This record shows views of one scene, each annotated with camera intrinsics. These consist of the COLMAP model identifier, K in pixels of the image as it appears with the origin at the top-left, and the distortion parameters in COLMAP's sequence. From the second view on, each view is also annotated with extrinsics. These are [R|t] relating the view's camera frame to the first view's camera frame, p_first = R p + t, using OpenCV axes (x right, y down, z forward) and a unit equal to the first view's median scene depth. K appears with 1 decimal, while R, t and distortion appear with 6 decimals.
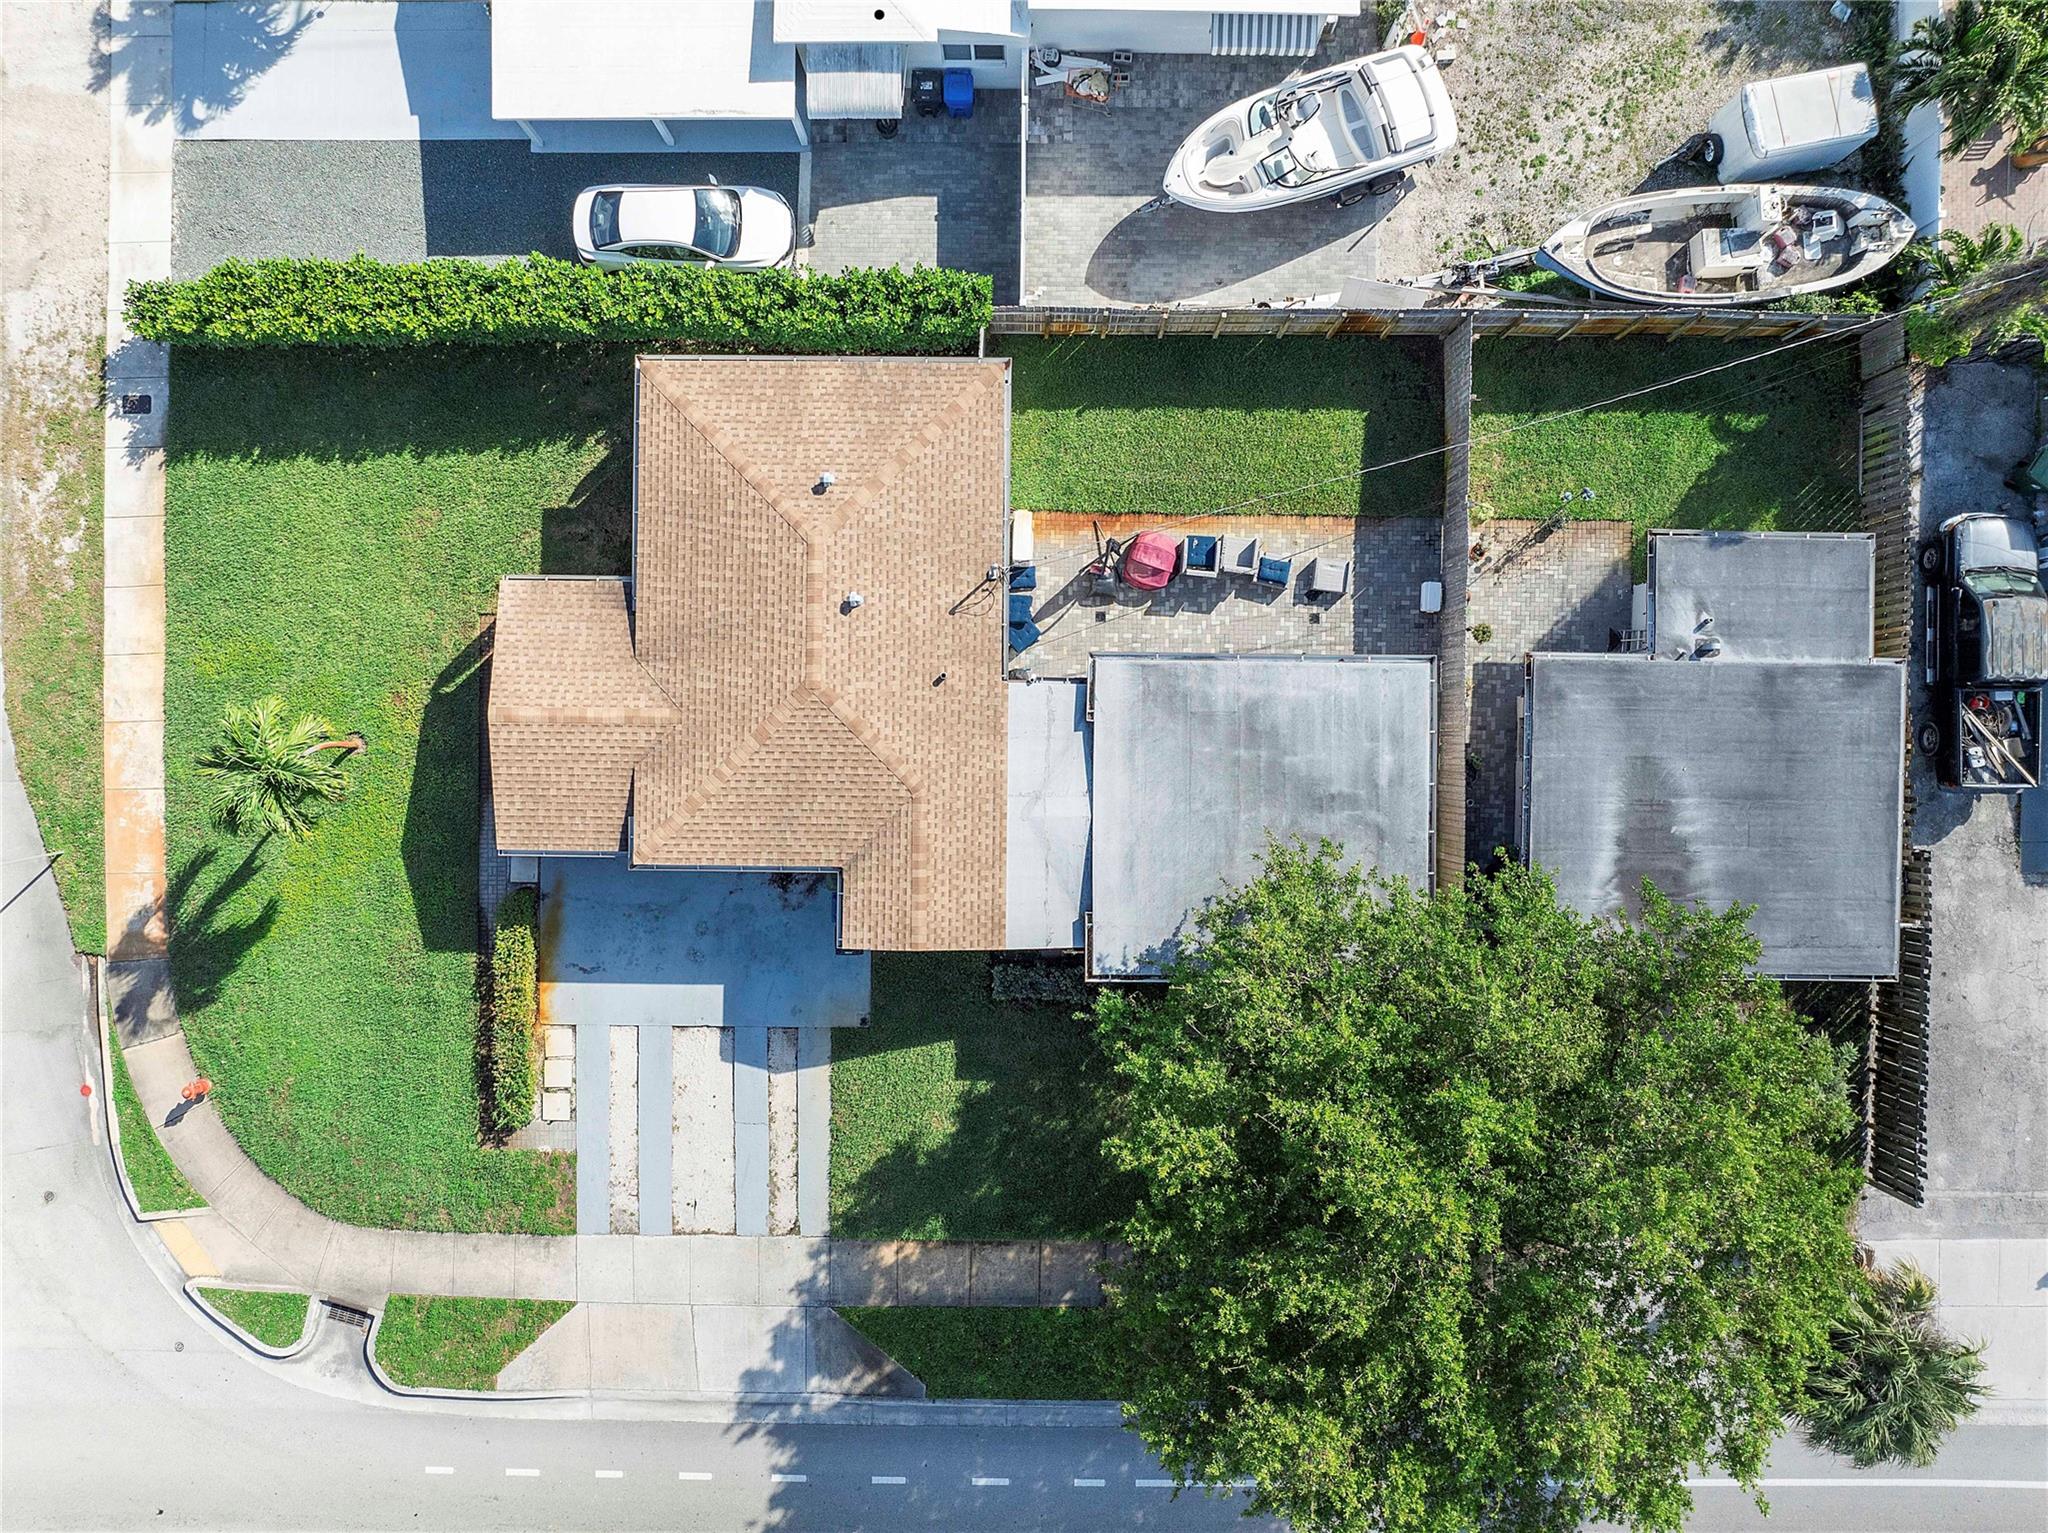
lens RADIAL K [[1435.1, 0, 1026.2], [0, 1435.1, 769.0], [0, 0, 1]] dist [-0.036088, 0.007429]
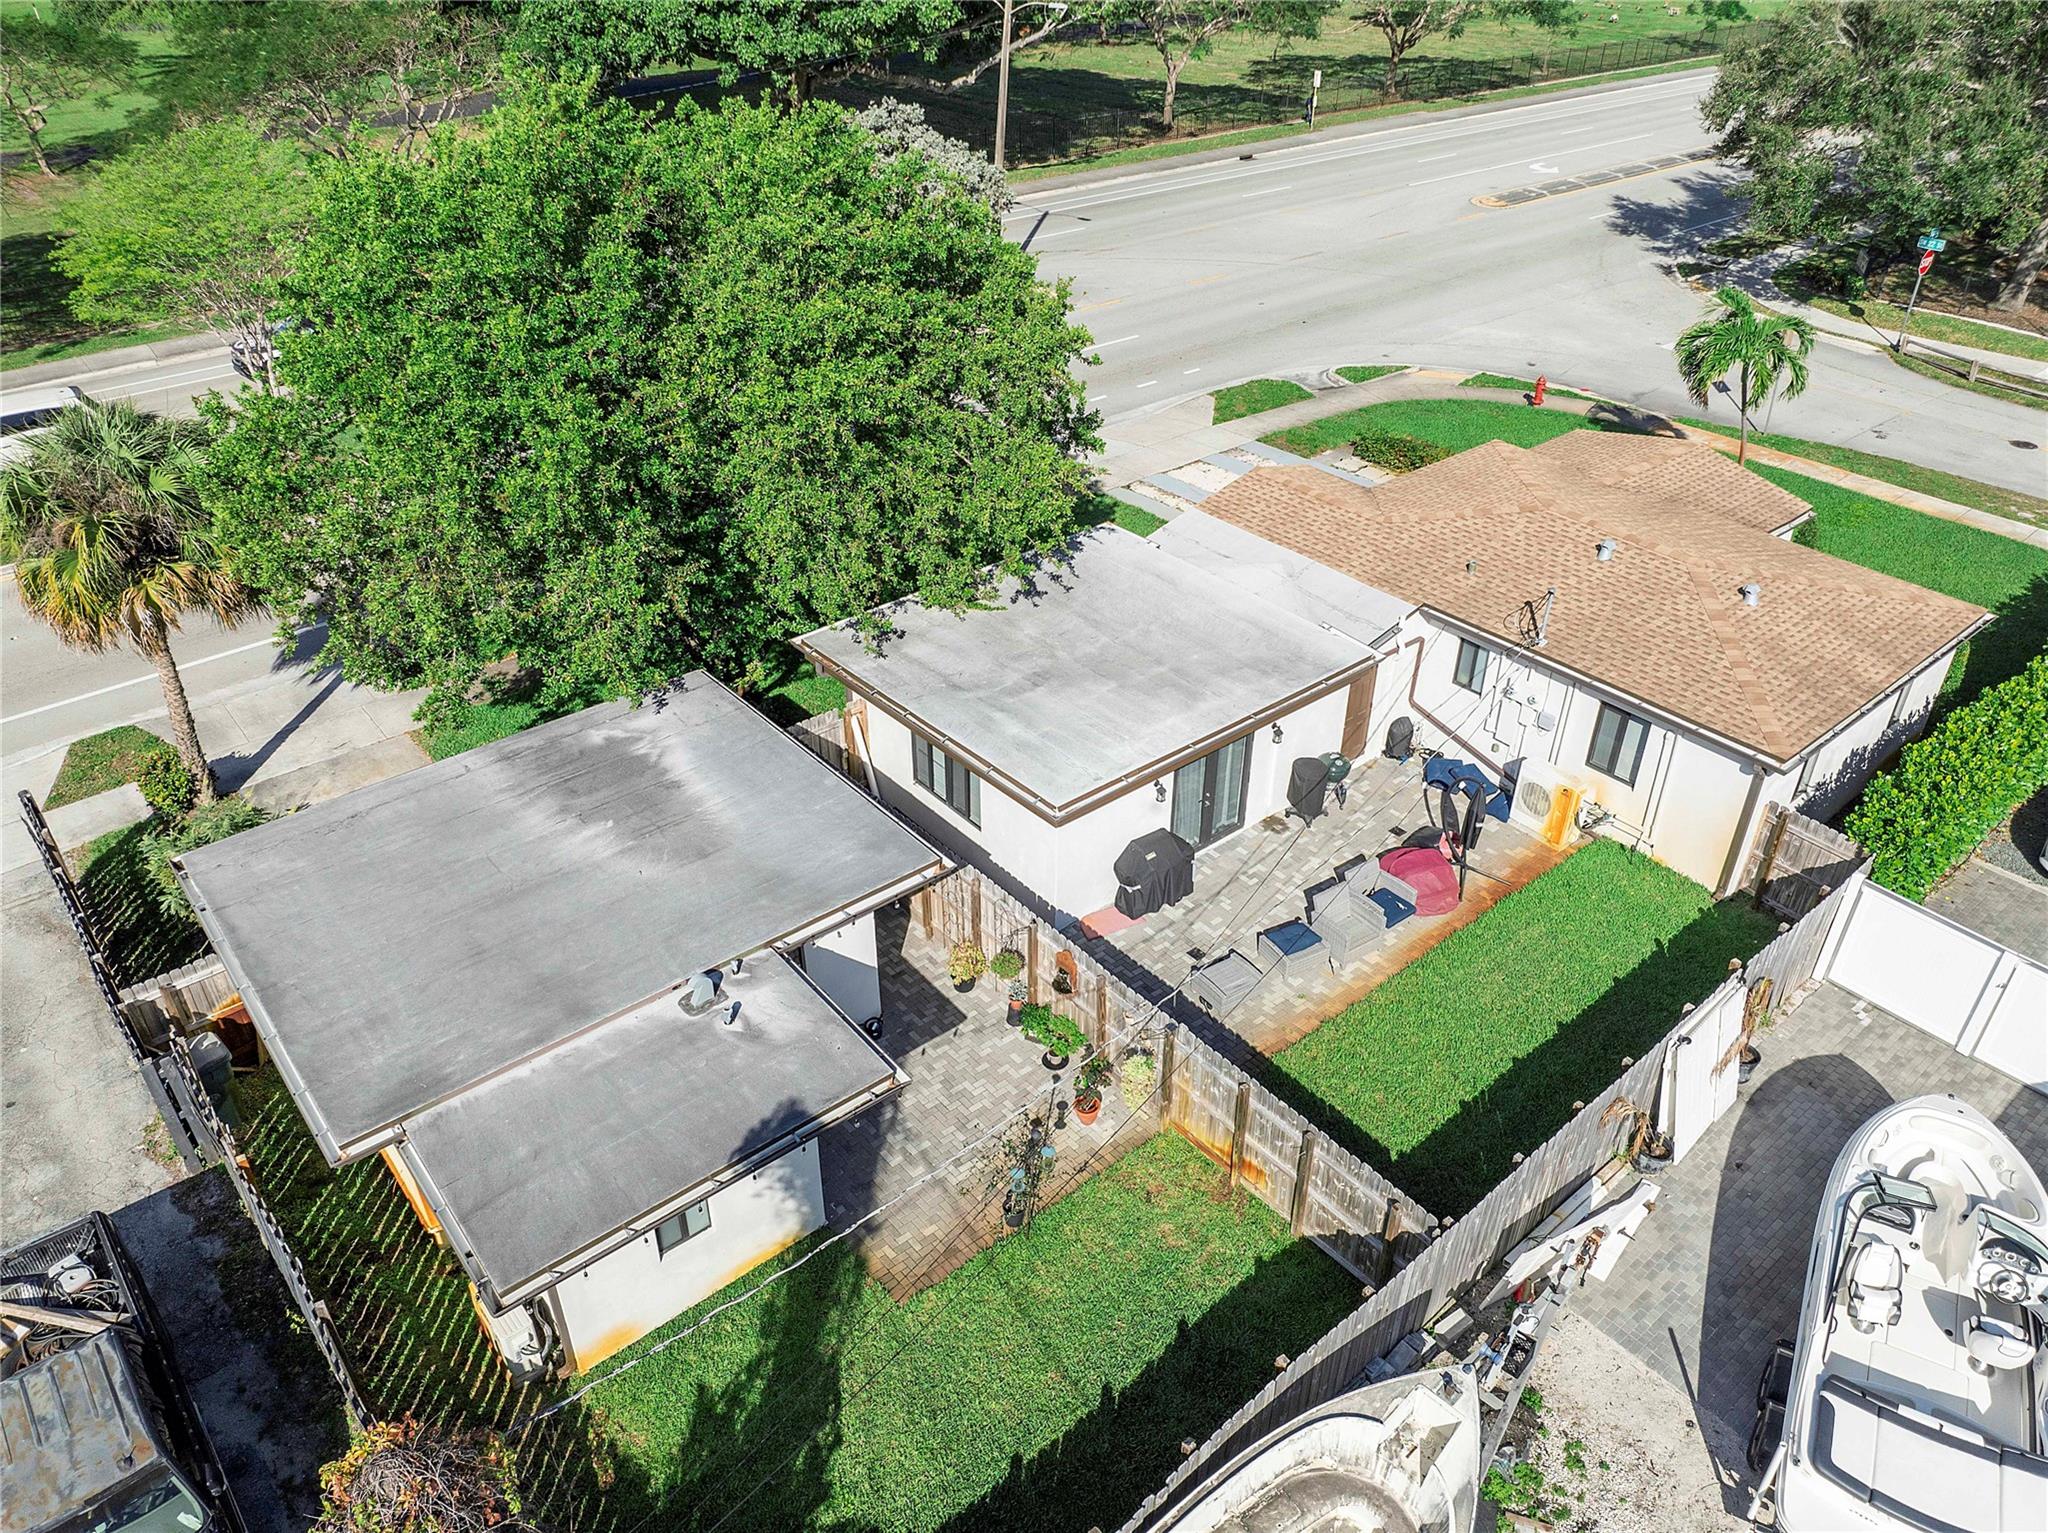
lens RADIAL K [[1435.1, 0, 1027.7], [0, 1435.1, 766.7], [0, 0, 1]] dist [-0.036088, 0.007429]
pose [[-0.763540, 0.365013, -0.532702, 0.572291], [-0.645639, -0.447517, 0.618772, -0.419265], [-0.012533, 0.816391, 0.577364, 0.529715]]
